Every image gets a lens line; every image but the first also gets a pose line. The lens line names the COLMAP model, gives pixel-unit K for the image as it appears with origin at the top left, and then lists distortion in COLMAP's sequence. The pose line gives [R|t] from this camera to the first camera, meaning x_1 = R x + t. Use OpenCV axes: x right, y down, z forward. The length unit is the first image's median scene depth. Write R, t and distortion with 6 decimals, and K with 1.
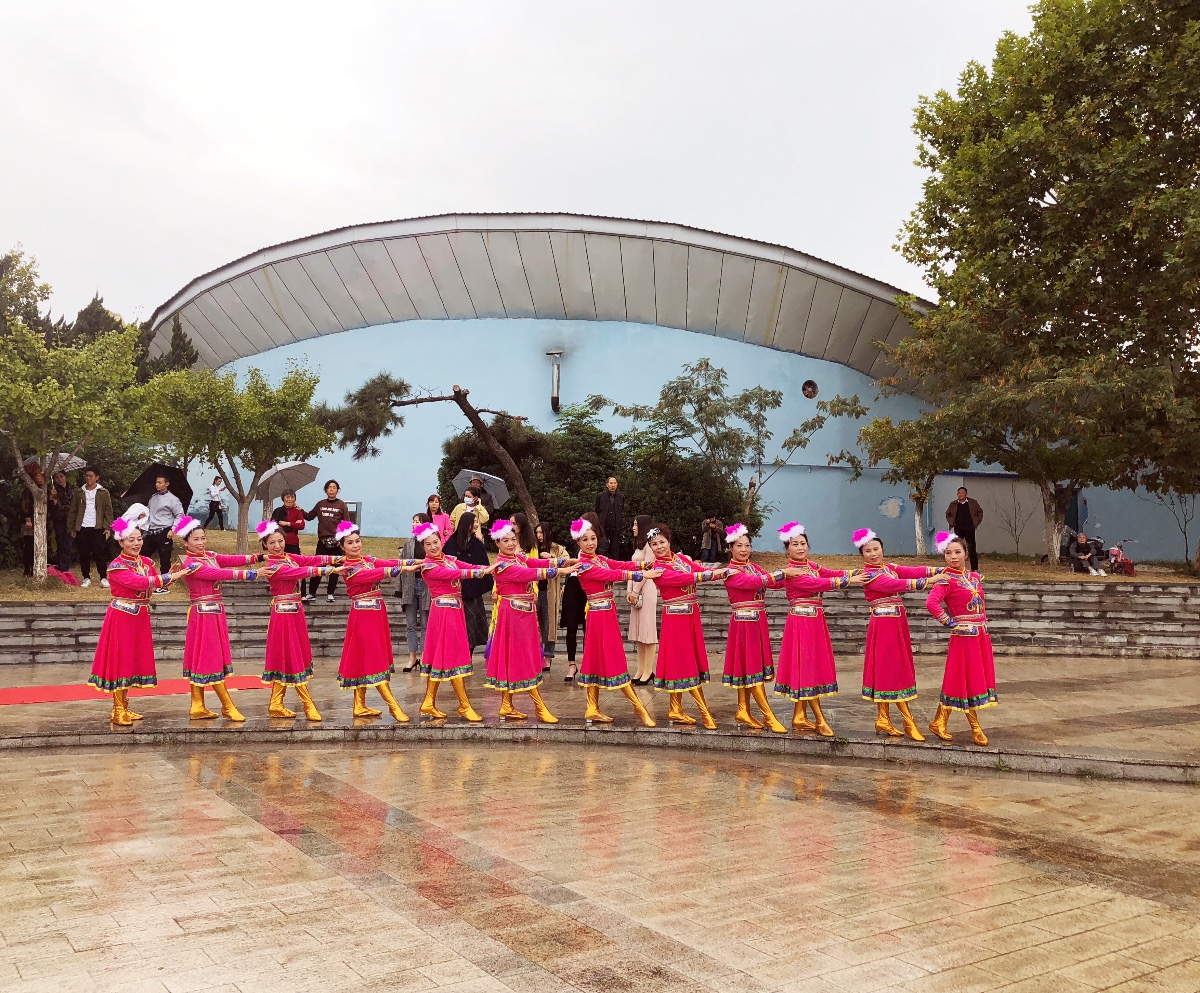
lens RADIAL K [[1109.2, 0, 561.7], [0, 1109.2, 494.8], [0, 0, 1]] dist [0.093507, -0.300898]
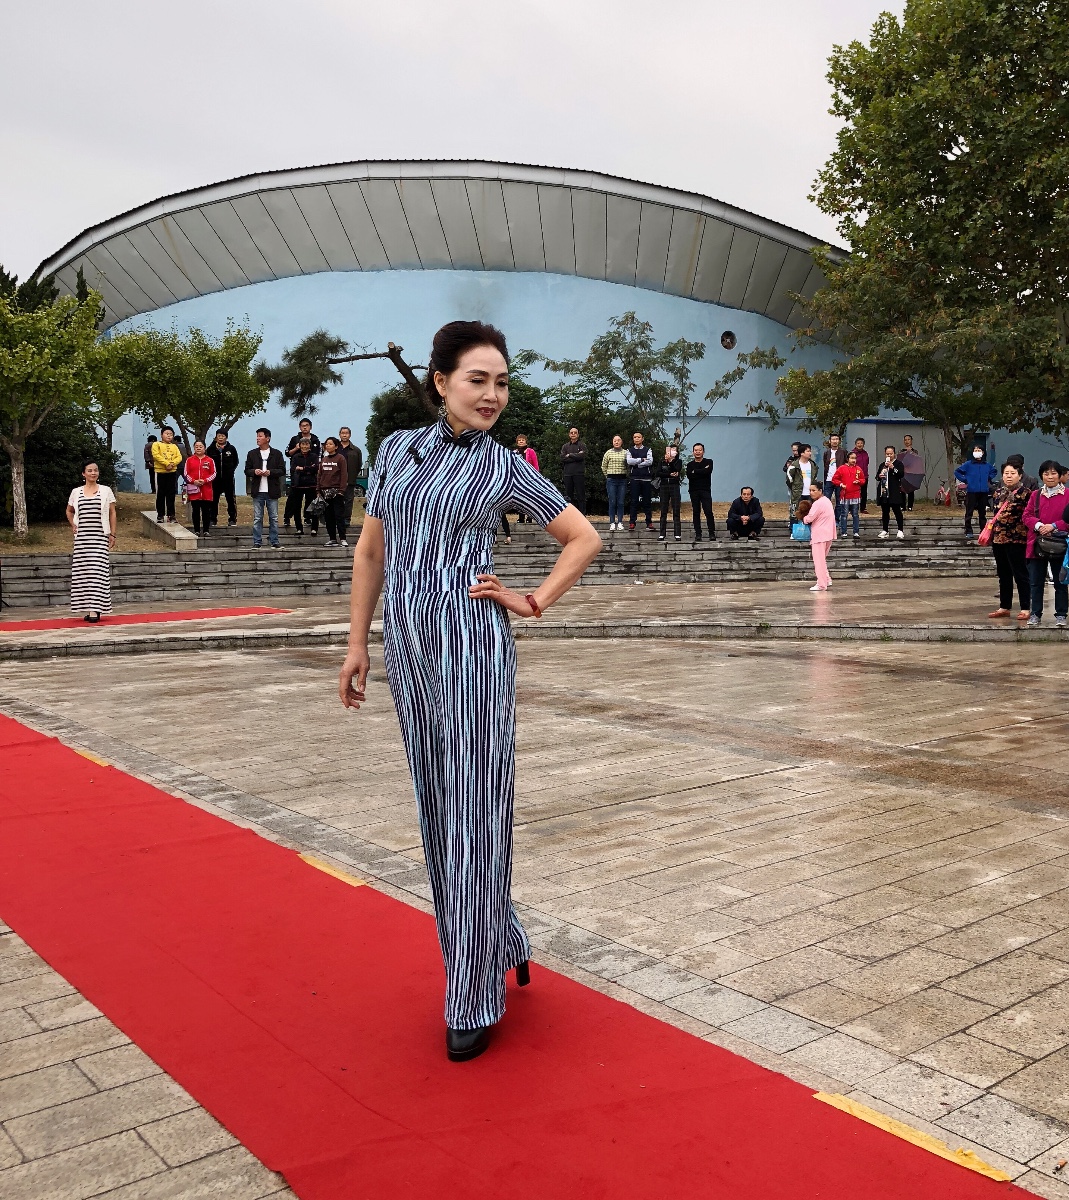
lens RADIAL K [[1206.8, 0, 575.9], [0, 1206.8, 563.6], [0, 0, 1]] dist [0.067037, -0.189042]
pose [[0.995082, -0.030599, 0.094210, -0.033050], [0.022073, 0.995675, 0.090248, 0.006345], [-0.096564, -0.087725, 0.991453, -0.121474]]
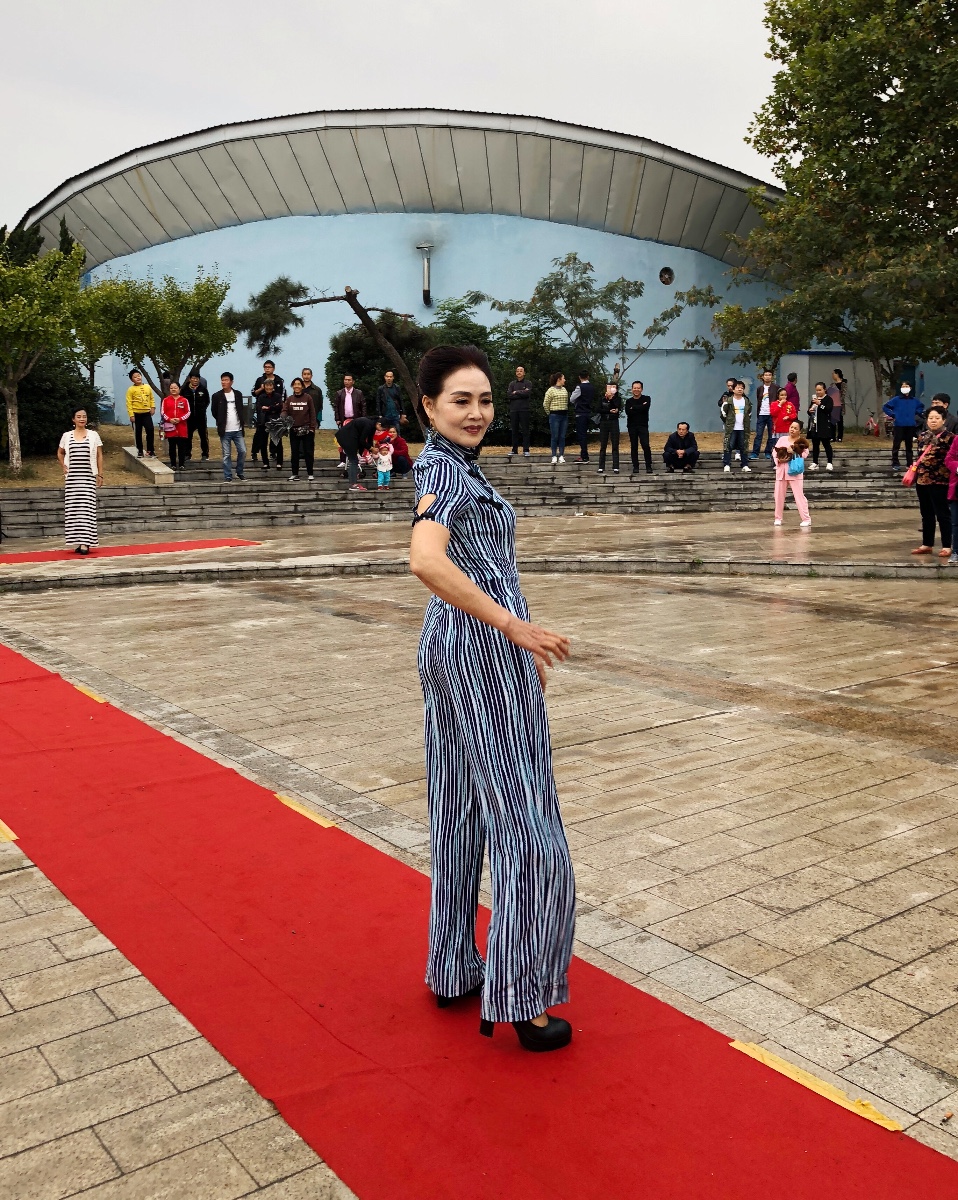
lens RADIAL K [[1129.2, 0, 450.9], [0, 1129.2, 535.6], [0, 0, 1]] dist [0.095250, -0.308832]
pose [[0.998966, -0.032021, 0.032277, -0.033674], [0.027393, 0.990493, 0.134806, -0.002883], [-0.036287, -0.133782, 0.990346, -0.126739]]
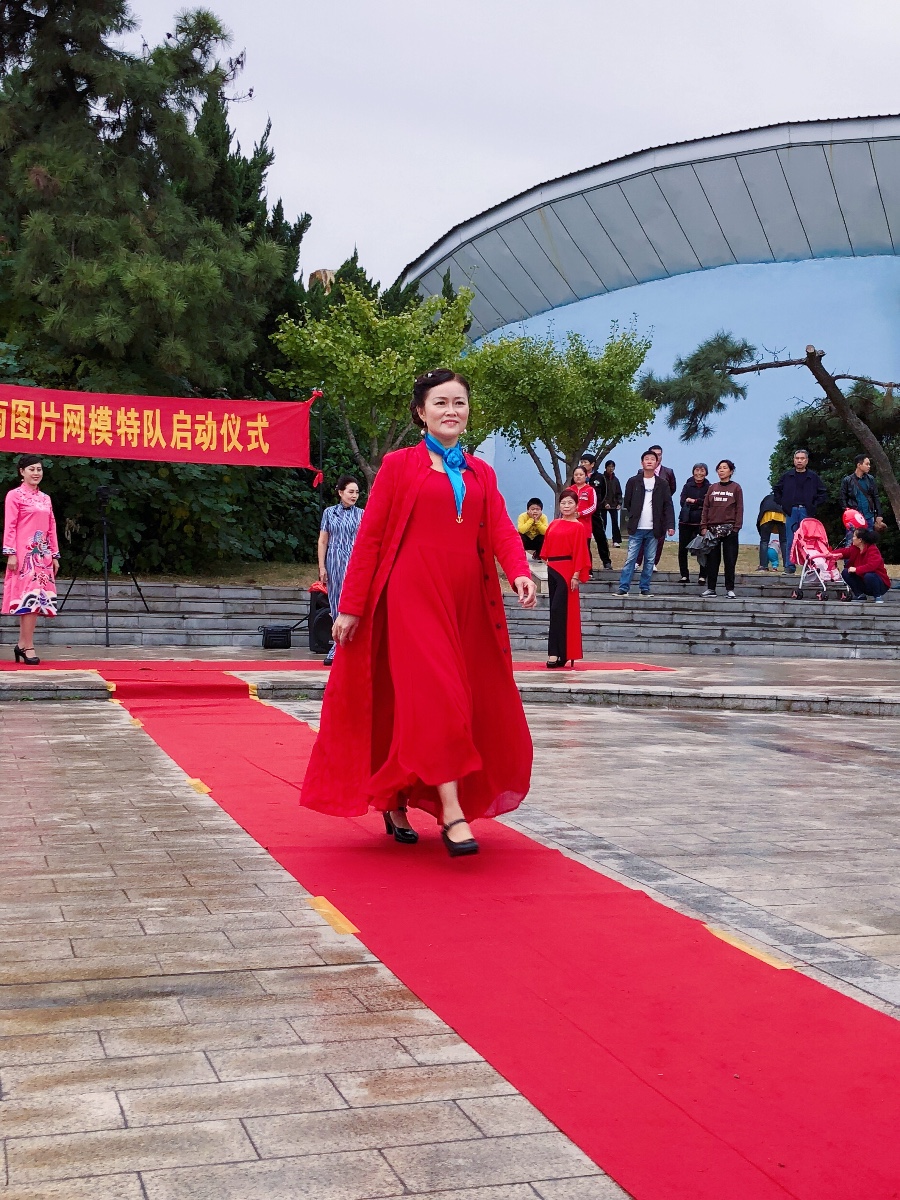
lens RADIAL K [[1510.9, 0, 465.5], [0, 1510.9, 589.2], [0, 0, 1]] dist [0.177251, -0.607751]
pose [[0.964696, 0.012147, -0.263087, -0.038432], [0.002239, 0.998522, 0.054310, 0.014862], [0.263357, -0.052982, 0.963242, -0.121439]]
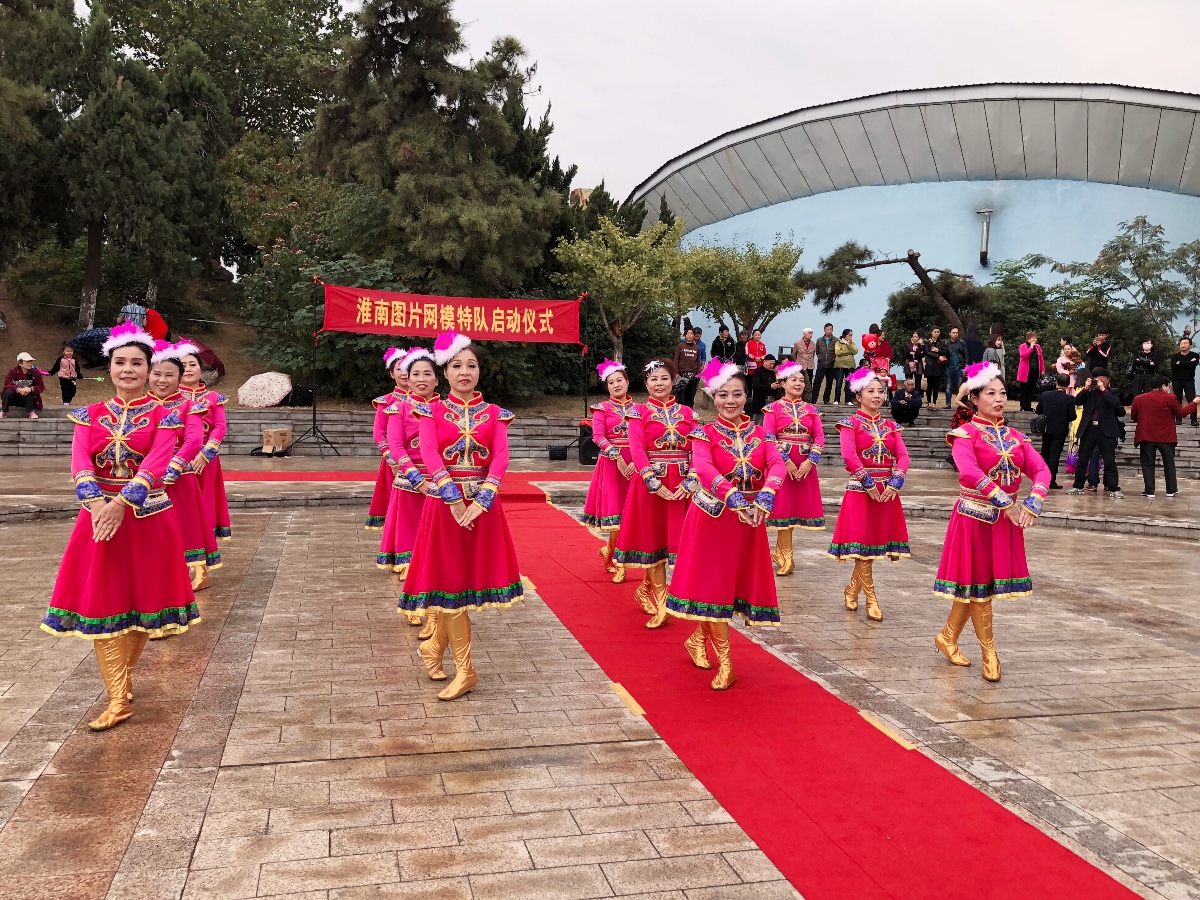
lens RADIAL K [[1003.9, 0, 593.0], [0, 1003.9, 444.9], [0, 0, 1]] dist [0.045808, -0.122192]
pose [[0.942265, 0.034867, -0.333048, -0.043340], [0.001033, 0.994257, 0.107010, -0.005617], [0.334866, -0.101176, 0.936818, -0.133365]]
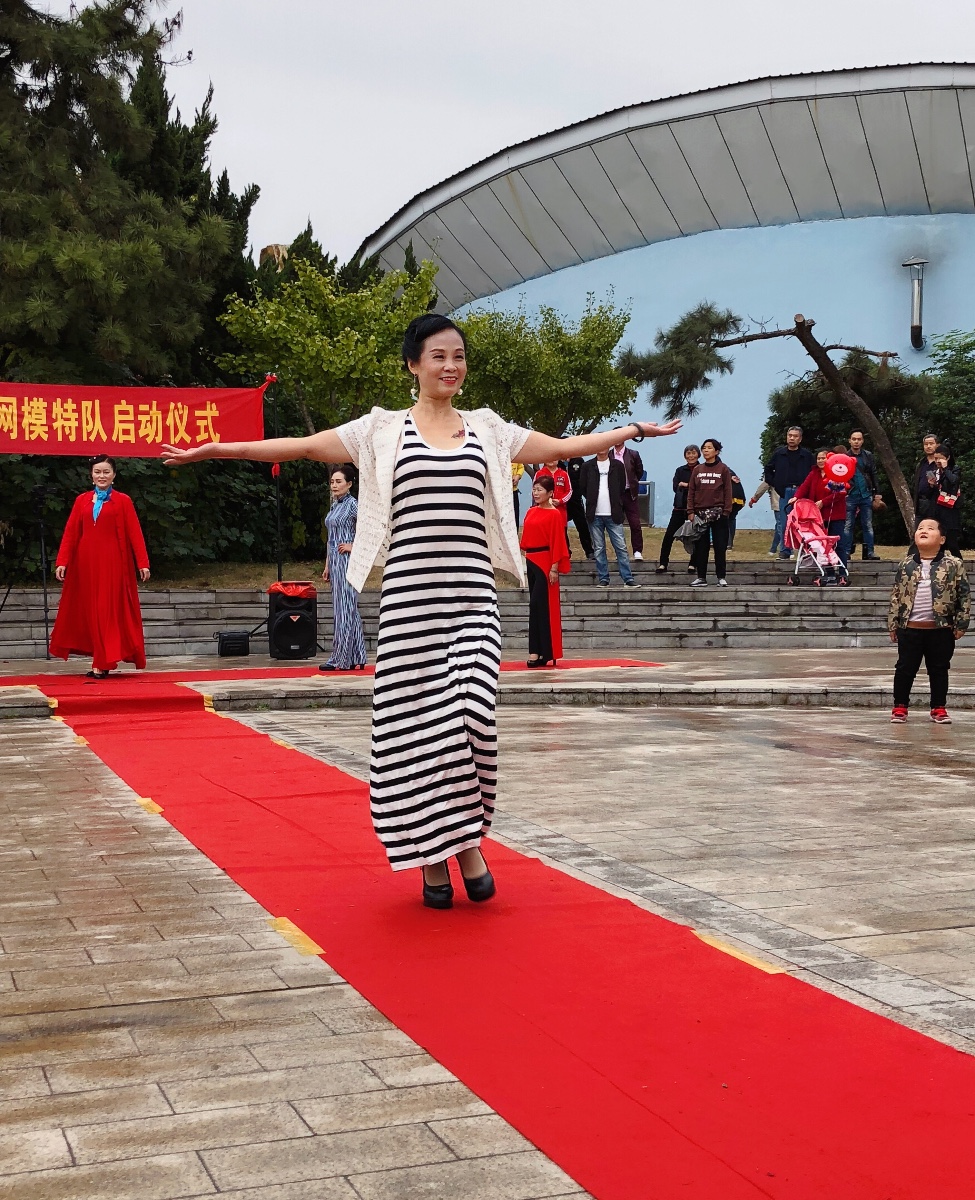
lens RADIAL K [[1635.9, 0, 499.8], [0, 1635.9, 567.1], [0, 0, 1]] dist [0.177165, -0.582565]
pose [[0.973433, -0.019286, -0.228160, -0.036473], [0.030002, 0.998599, 0.043593, 0.015252], [0.226999, -0.049281, 0.972647, -0.123777]]
